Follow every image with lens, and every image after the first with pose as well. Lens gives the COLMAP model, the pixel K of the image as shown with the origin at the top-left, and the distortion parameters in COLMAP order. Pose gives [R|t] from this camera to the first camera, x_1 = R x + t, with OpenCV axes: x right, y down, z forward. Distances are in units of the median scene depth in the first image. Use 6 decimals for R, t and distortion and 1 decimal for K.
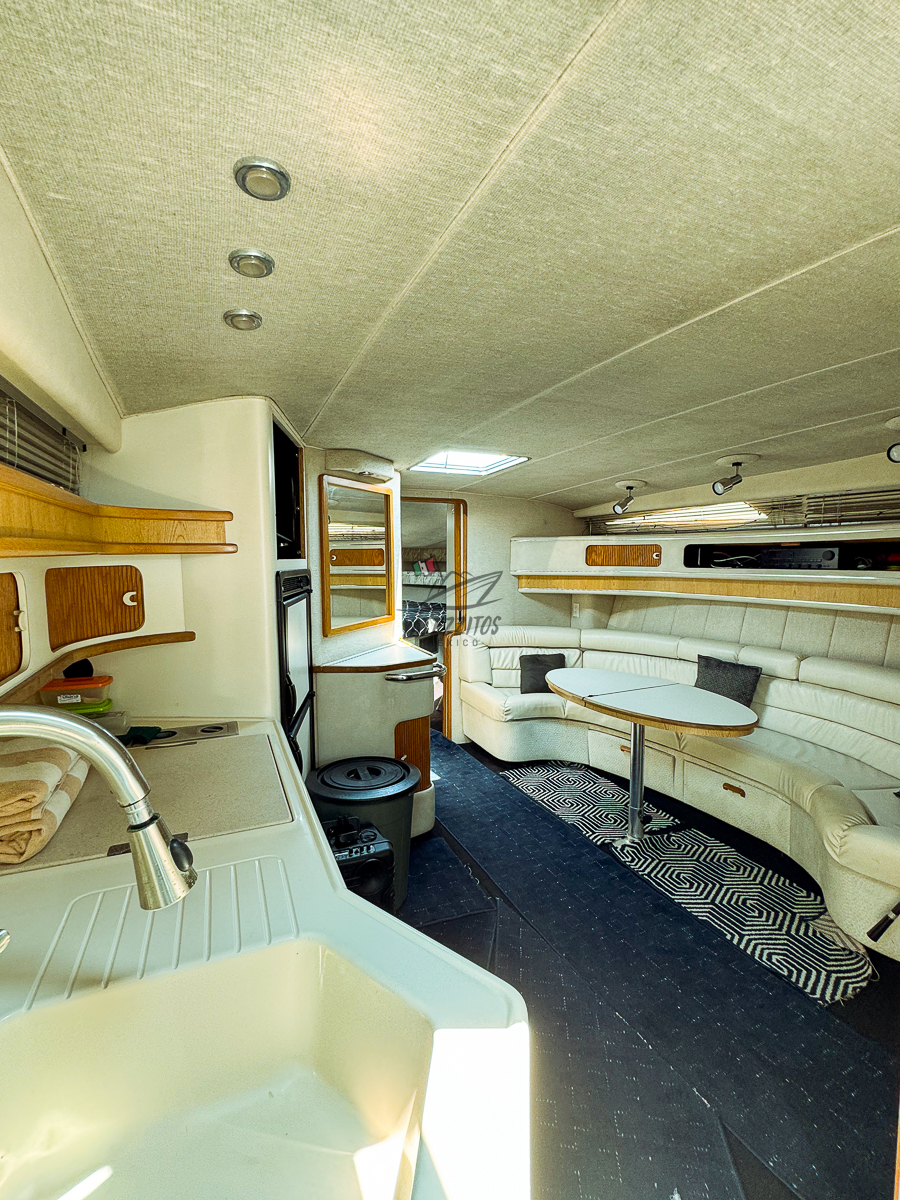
lens RADIAL K [[494.7, 0, 450.0], [0, 494.7, 600.0], [0, 0, 1]] dist [-0.000669, -0.000068]
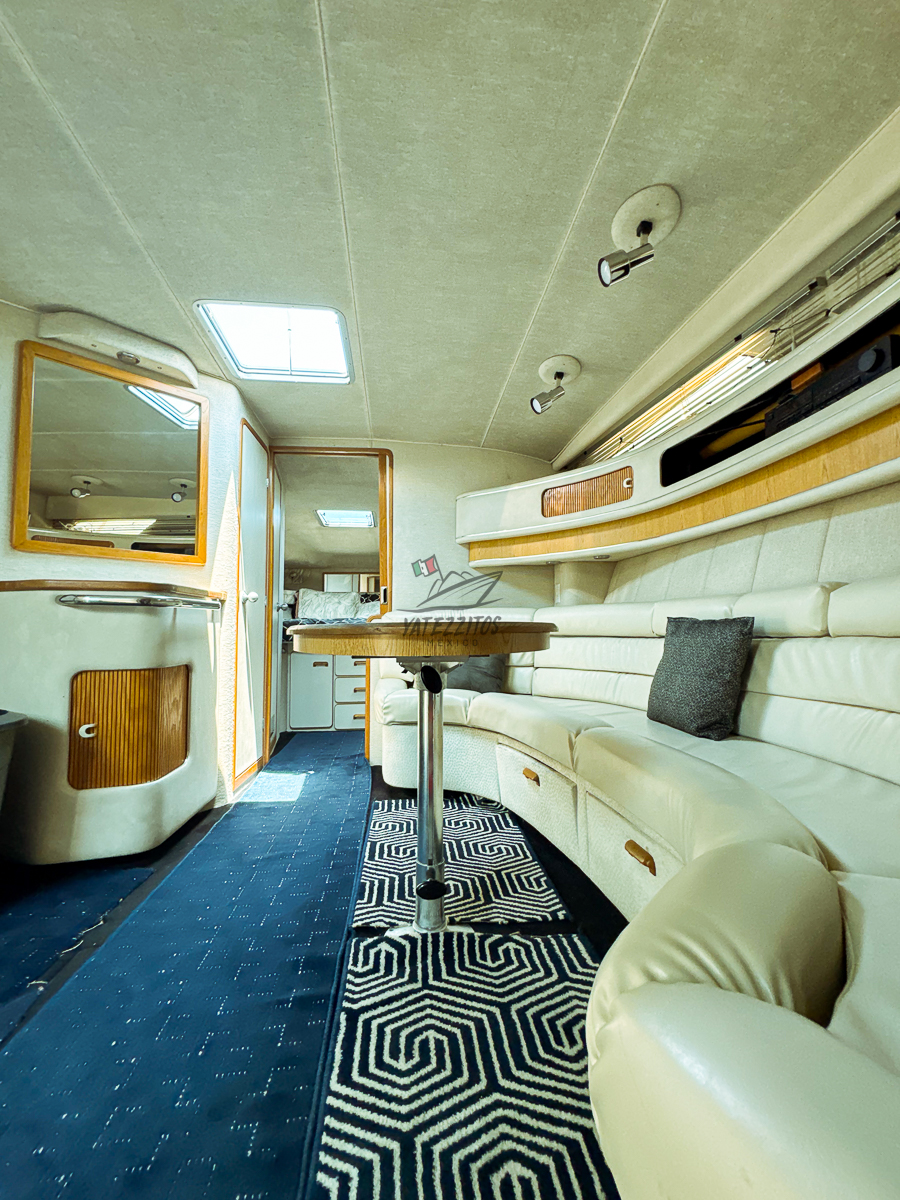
lens RADIAL K [[477.8, 0, 450.0], [0, 477.8, 600.0], [0, 0, 1]] dist [-0.000299, -0.000015]
pose [[0.950950, -0.018516, -0.308789, 0.437671], [-0.022780, 0.991306, -0.129593, 0.169514], [0.308504, 0.130271, 0.942261, 0.402615]]
